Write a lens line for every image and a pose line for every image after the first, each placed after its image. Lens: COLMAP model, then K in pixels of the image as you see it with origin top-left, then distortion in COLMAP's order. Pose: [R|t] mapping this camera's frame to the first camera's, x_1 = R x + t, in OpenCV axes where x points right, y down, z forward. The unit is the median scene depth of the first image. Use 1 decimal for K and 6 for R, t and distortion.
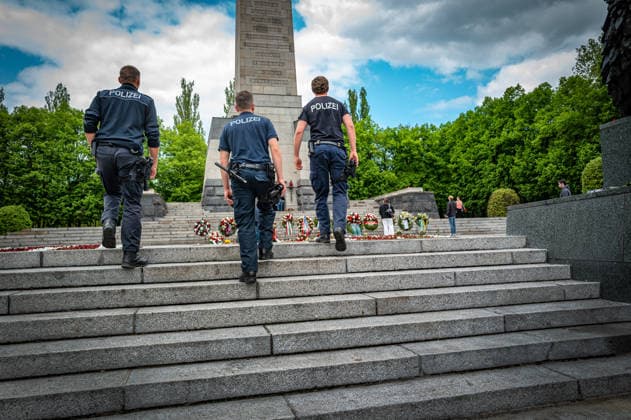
lens RADIAL K [[480.0, 0, 315.5], [0, 480.0, 210.0], [0, 0, 1]] dist [-0.040190, 0.070264]
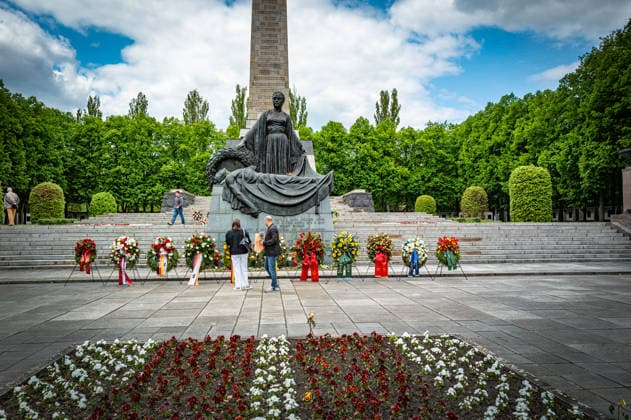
lens RADIAL K [[481.8, 0, 315.5], [0, 481.8, 210.0], [0, 0, 1]] dist [-0.016613, -0.006847]
pose [[0.987116, 0.024212, -0.158162, 0.157628], [-0.018465, 0.999118, 0.037704, -0.019231], [0.158936, -0.034298, 0.986693, -0.224956]]
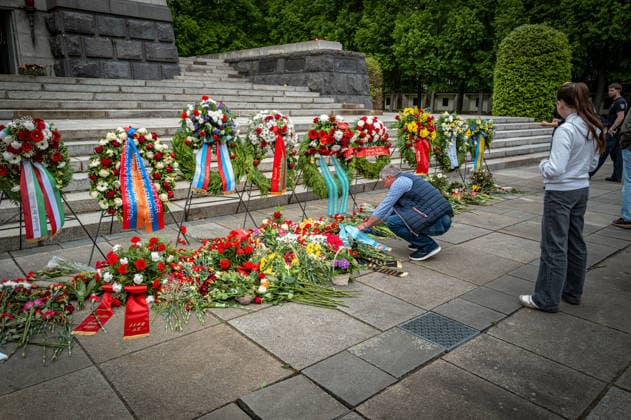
lens RADIAL K [[480.0, 0, 315.5], [0, 480.0, 210.0], [0, 0, 1]] dist [-0.040190, 0.070264]
pose [[0.890802, -0.056131, 0.450912, -0.015898], [-0.071351, 0.962751, 0.260804, -0.004088], [-0.448755, -0.264498, 0.853616, 0.283890]]
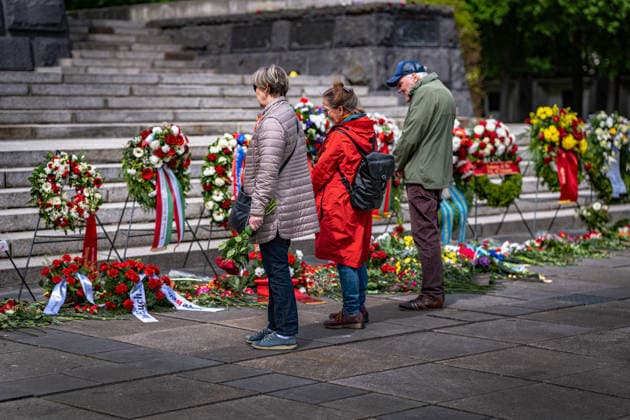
lens RADIAL K [[1483.9, 0, 315.0], [0, 1483.9, 210.0], [0, 0, 1]] dist [0.282590, -1.298736]
pose [[0.877004, -0.010121, 0.480377, -0.092840], [-0.047802, 0.992980, 0.108191, -0.007334], [-0.478100, -0.117847, 0.870364, 0.182283]]
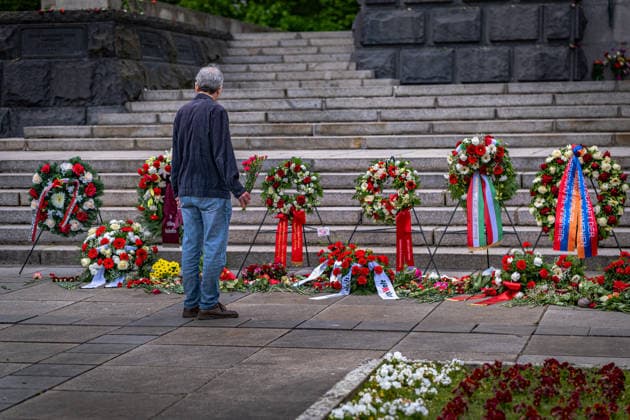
lens RADIAL K [[1483.9, 0, 315.0], [0, 1483.9, 210.0], [0, 0, 1]] dist [0.282590, -1.298736]
pose [[0.883819, 0.052747, -0.464847, 0.055962], [0.010859, 0.991043, 0.133102, -0.014560], [0.467704, -0.122686, 0.875329, 0.160326]]
